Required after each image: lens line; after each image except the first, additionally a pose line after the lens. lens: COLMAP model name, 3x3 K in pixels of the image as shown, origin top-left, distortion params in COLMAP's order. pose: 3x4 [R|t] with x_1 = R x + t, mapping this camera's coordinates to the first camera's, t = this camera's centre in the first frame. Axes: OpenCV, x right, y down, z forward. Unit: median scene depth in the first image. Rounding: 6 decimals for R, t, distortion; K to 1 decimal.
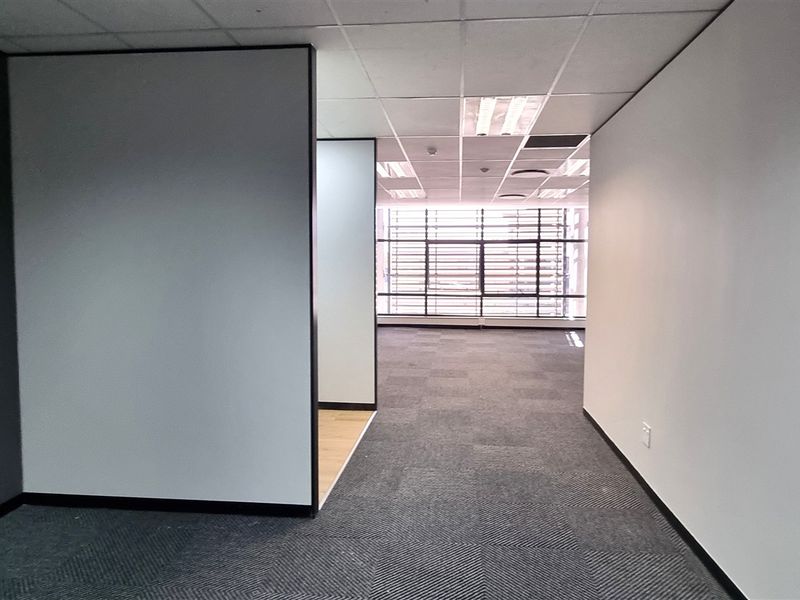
lens RADIAL K [[552.7, 0, 402.7], [0, 552.7, 298.6], [0, 0, 1]] dist [0.008521, -0.007763]
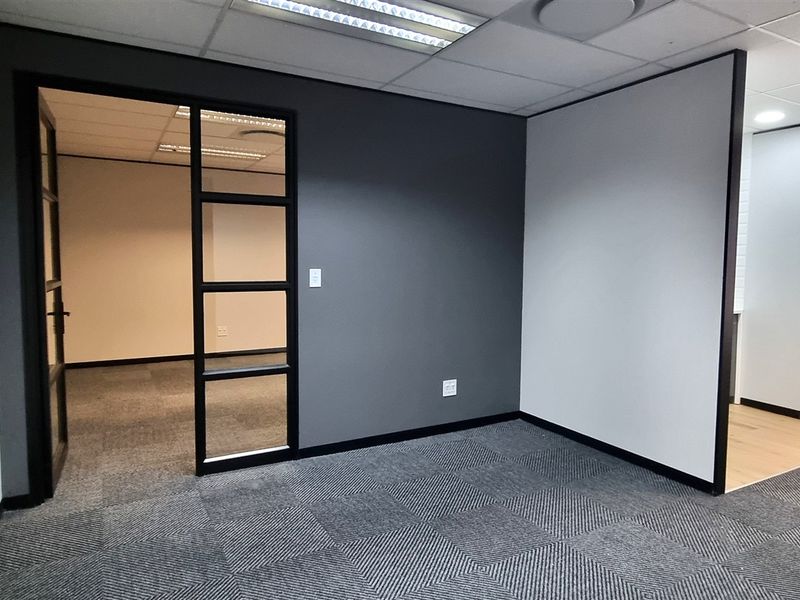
lens RADIAL K [[552.7, 0, 400.8], [0, 552.7, 300.1], [0, 0, 1]] dist [0.008521, -0.007763]
pose [[0.551820, 0.067260, -0.831247, 0.373713], [-0.075953, 0.996653, 0.030223, 0.038511], [0.830497, 0.046458, 0.555082, -0.105723]]
